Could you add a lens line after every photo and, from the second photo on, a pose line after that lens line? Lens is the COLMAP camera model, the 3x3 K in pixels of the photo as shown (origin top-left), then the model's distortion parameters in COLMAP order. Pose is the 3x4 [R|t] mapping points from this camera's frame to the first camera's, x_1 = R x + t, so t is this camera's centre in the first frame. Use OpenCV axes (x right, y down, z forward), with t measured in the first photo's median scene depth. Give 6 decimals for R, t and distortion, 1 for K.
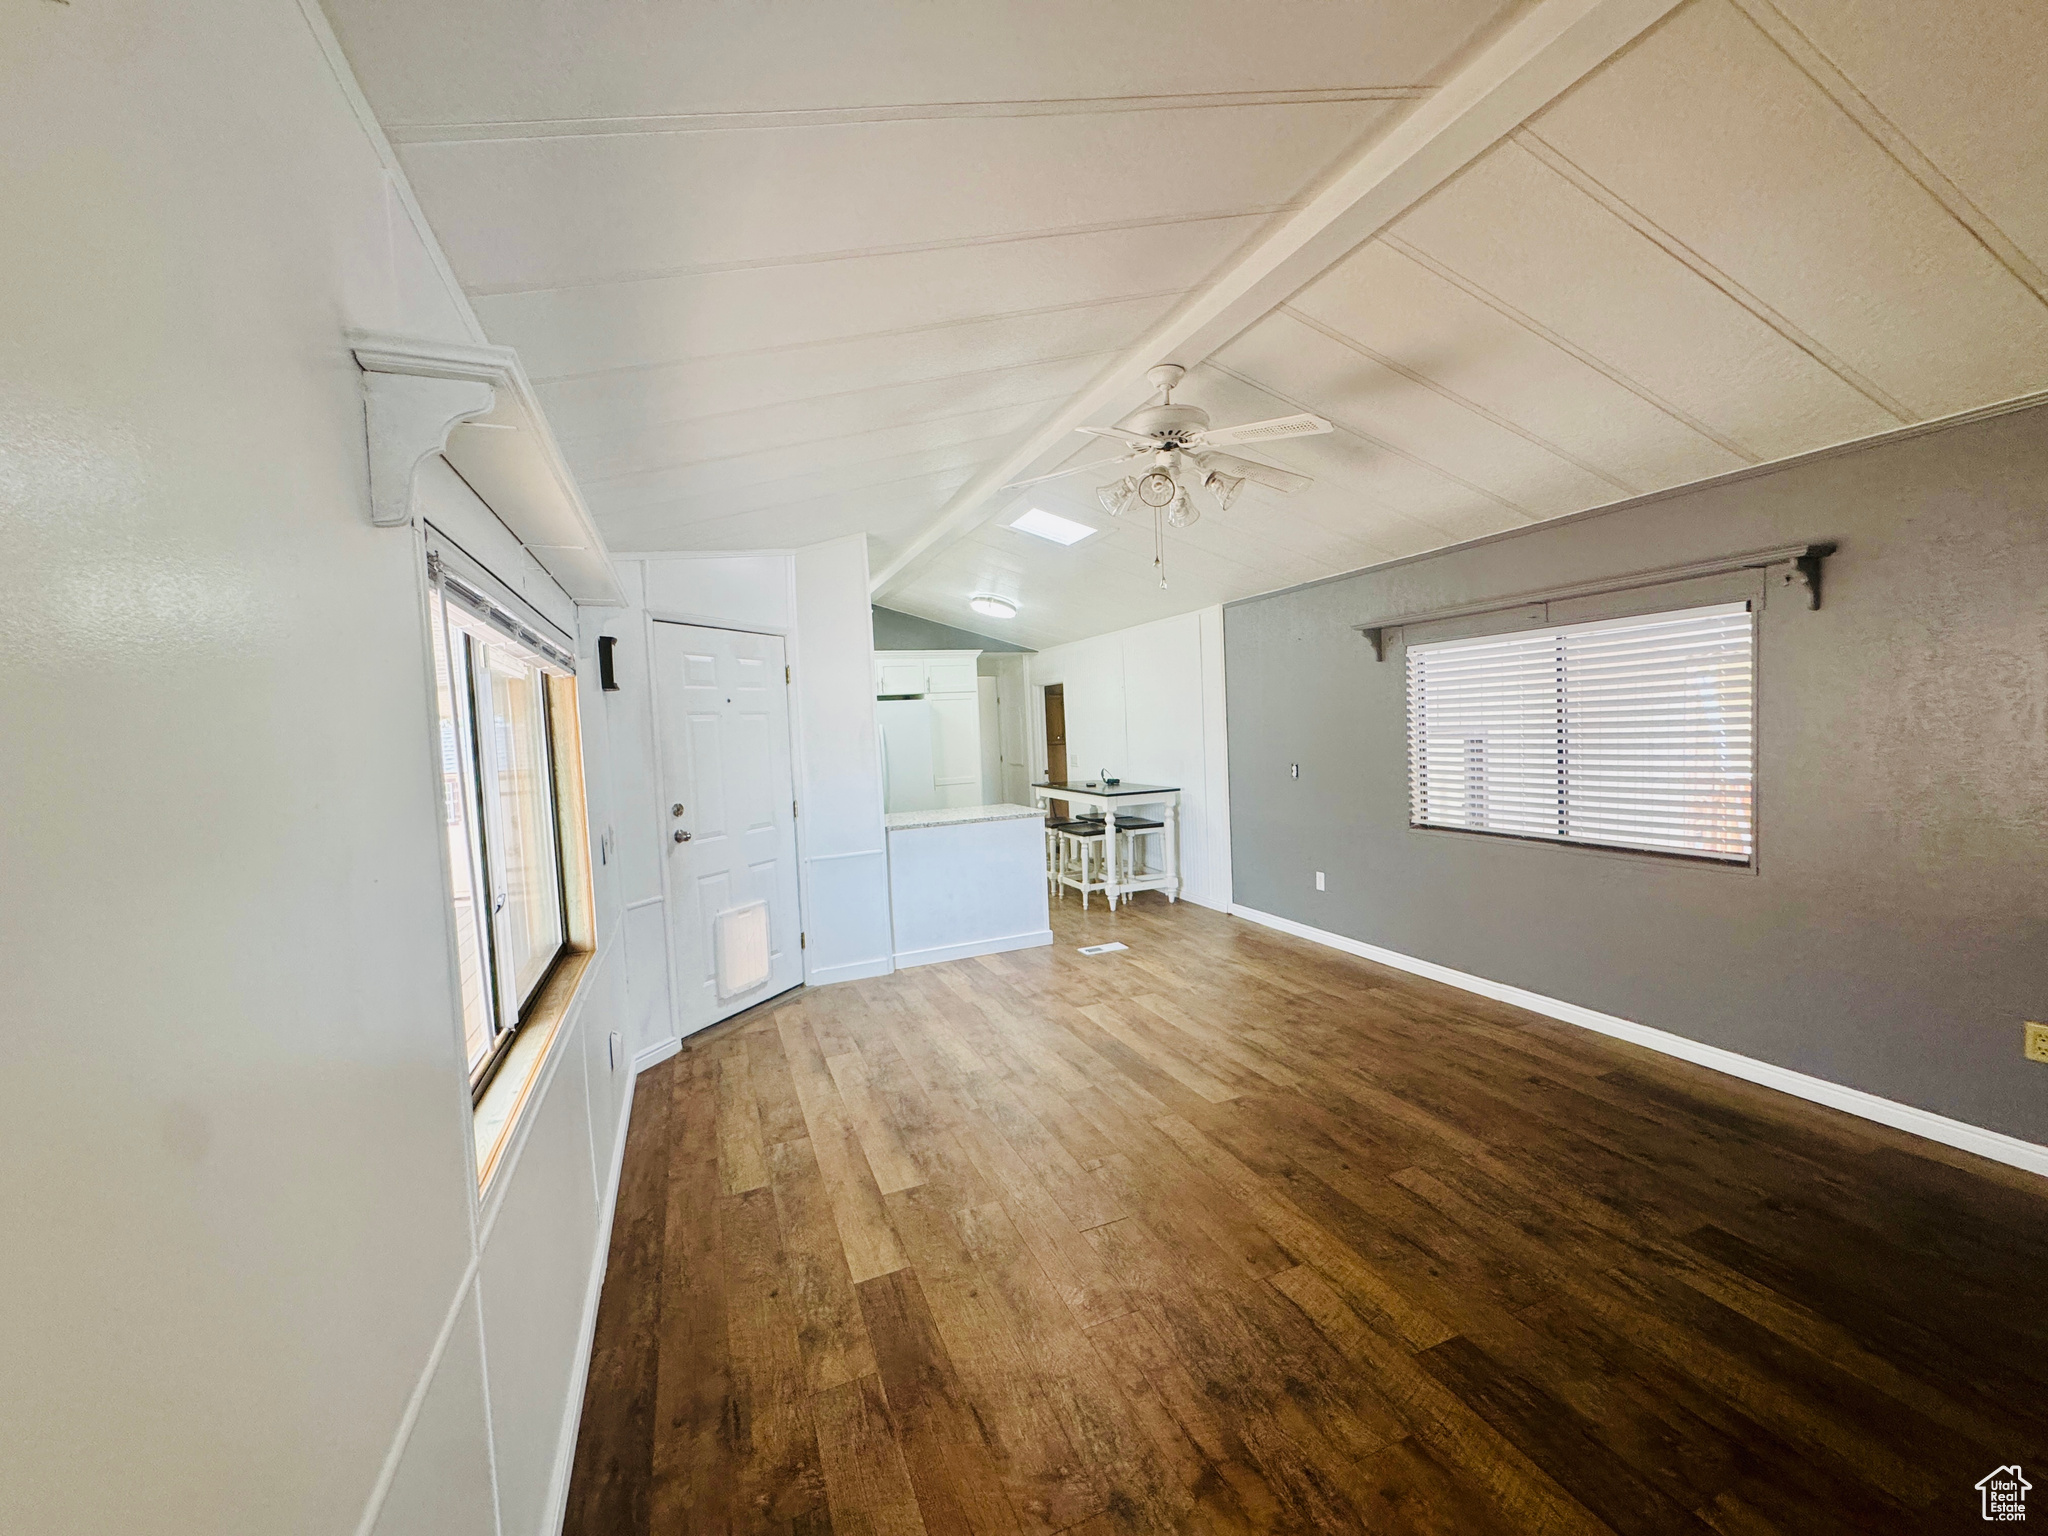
lens RADIAL K [[818.6, 0, 1027.4], [0, 818.6, 771.9], [0, 0, 1]] dist [0.000556, -0.000459]
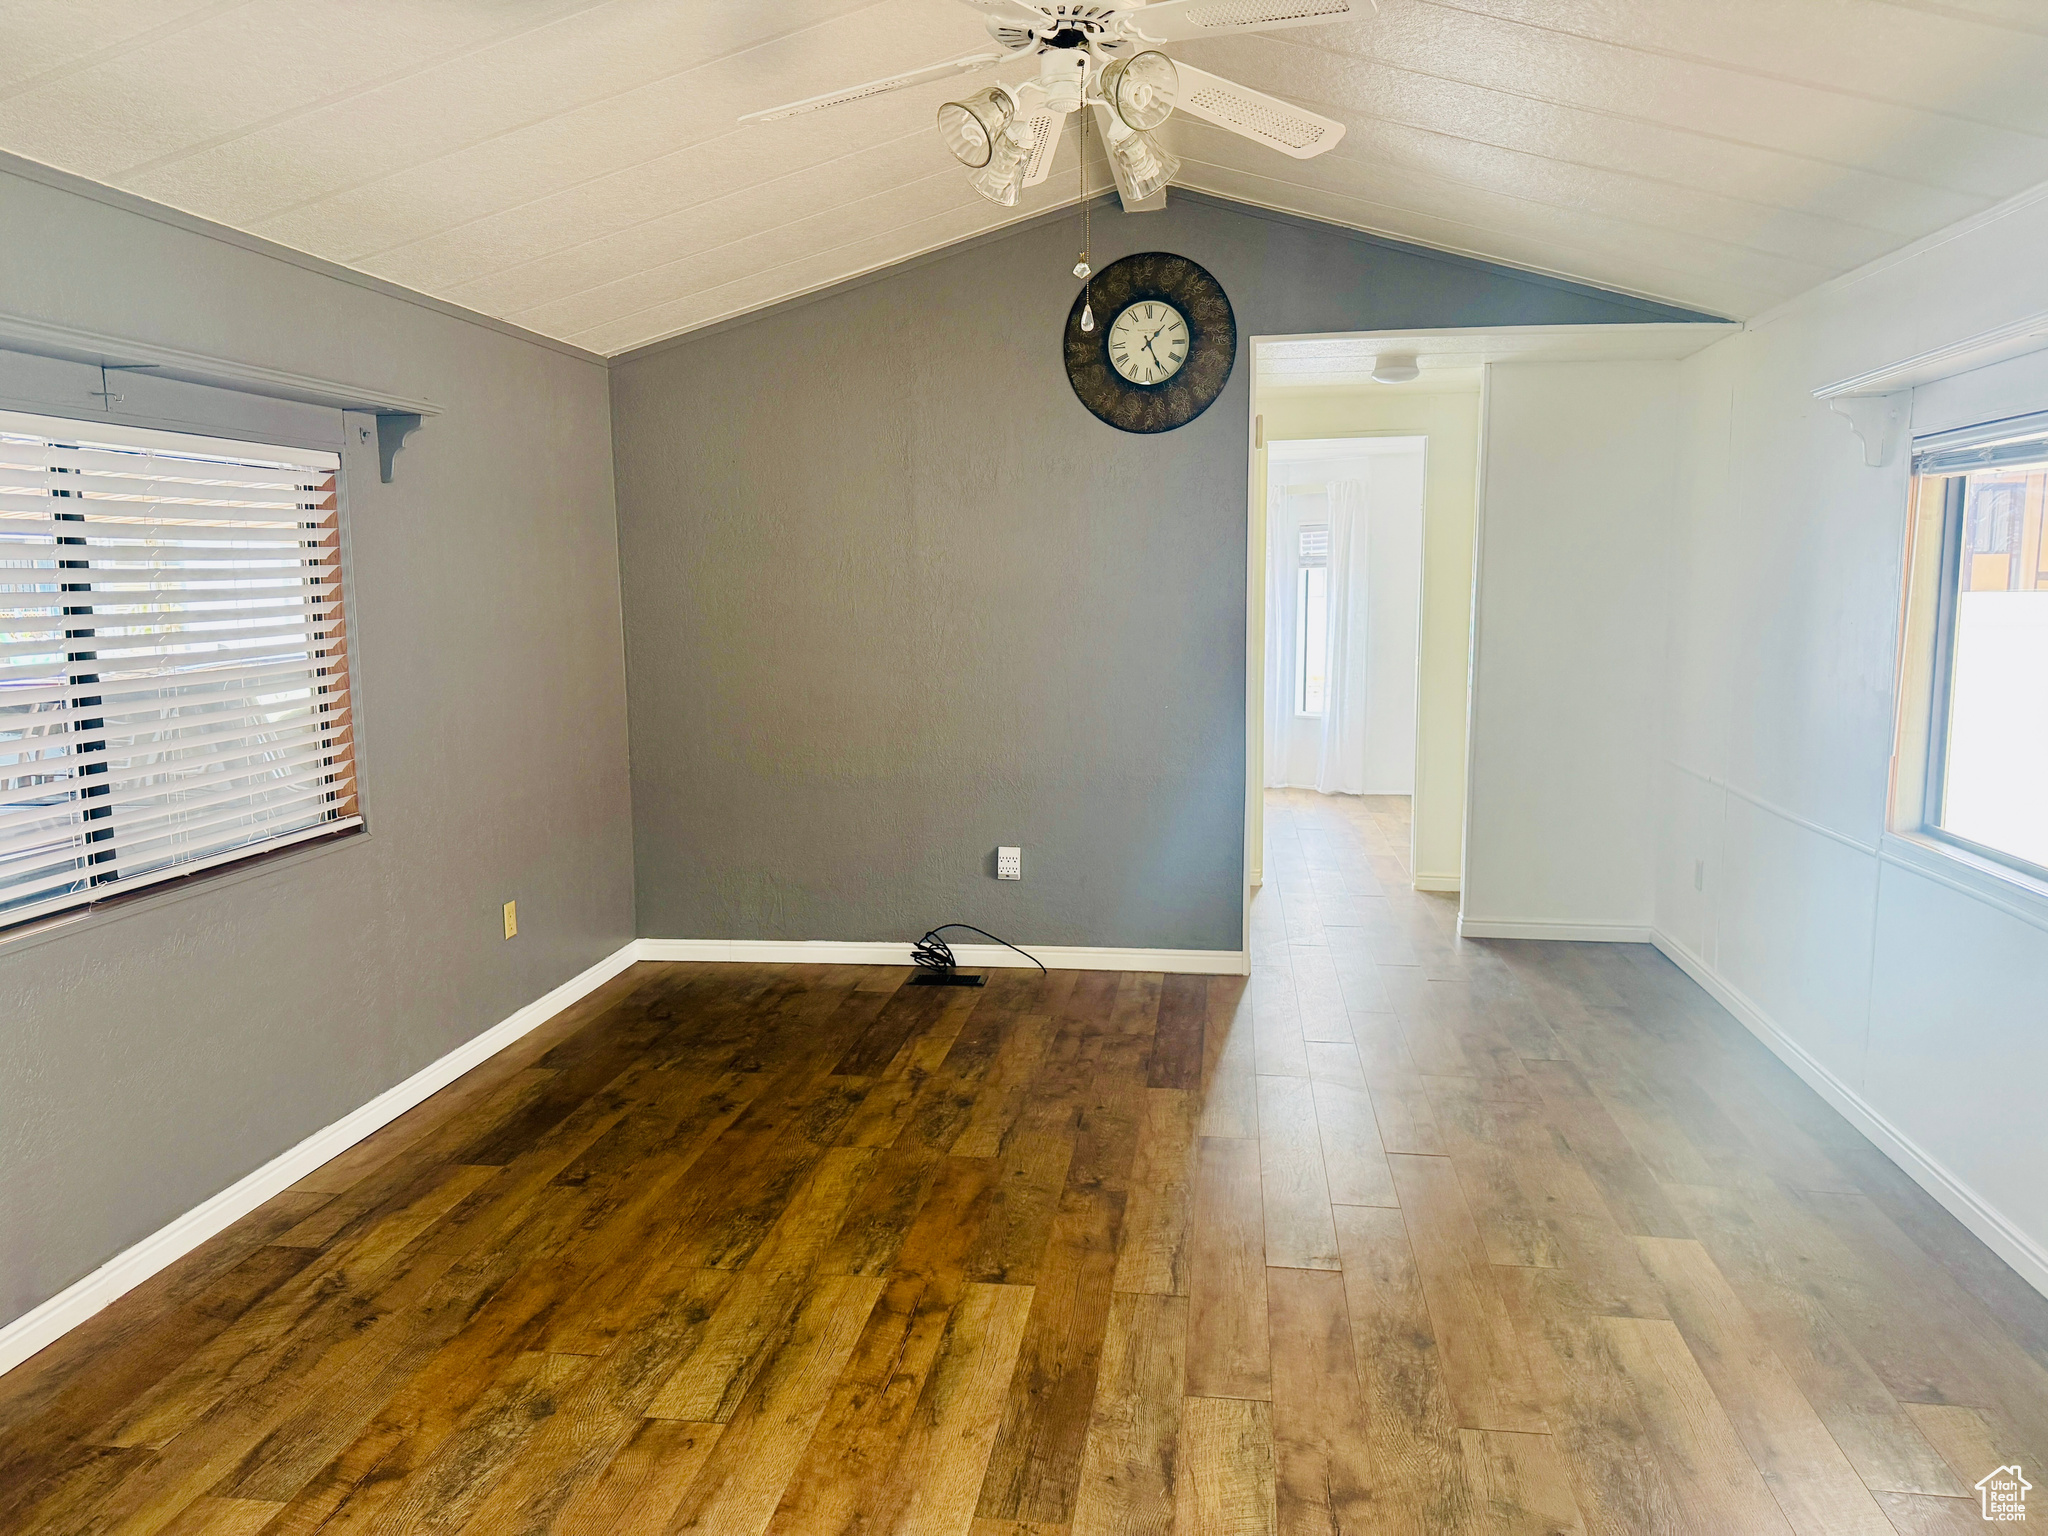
lens RADIAL K [[1430.9, 0, 1014.5], [0, 1430.9, 756.5], [0, 0, 1]] dist [-0.024894, -0.004810]
pose [[-0.854707, -0.008897, 0.519035, -0.241045], [0.083219, 0.984573, 0.153916, -0.089484], [-0.512397, 0.174747, -0.840781, 1.653740]]
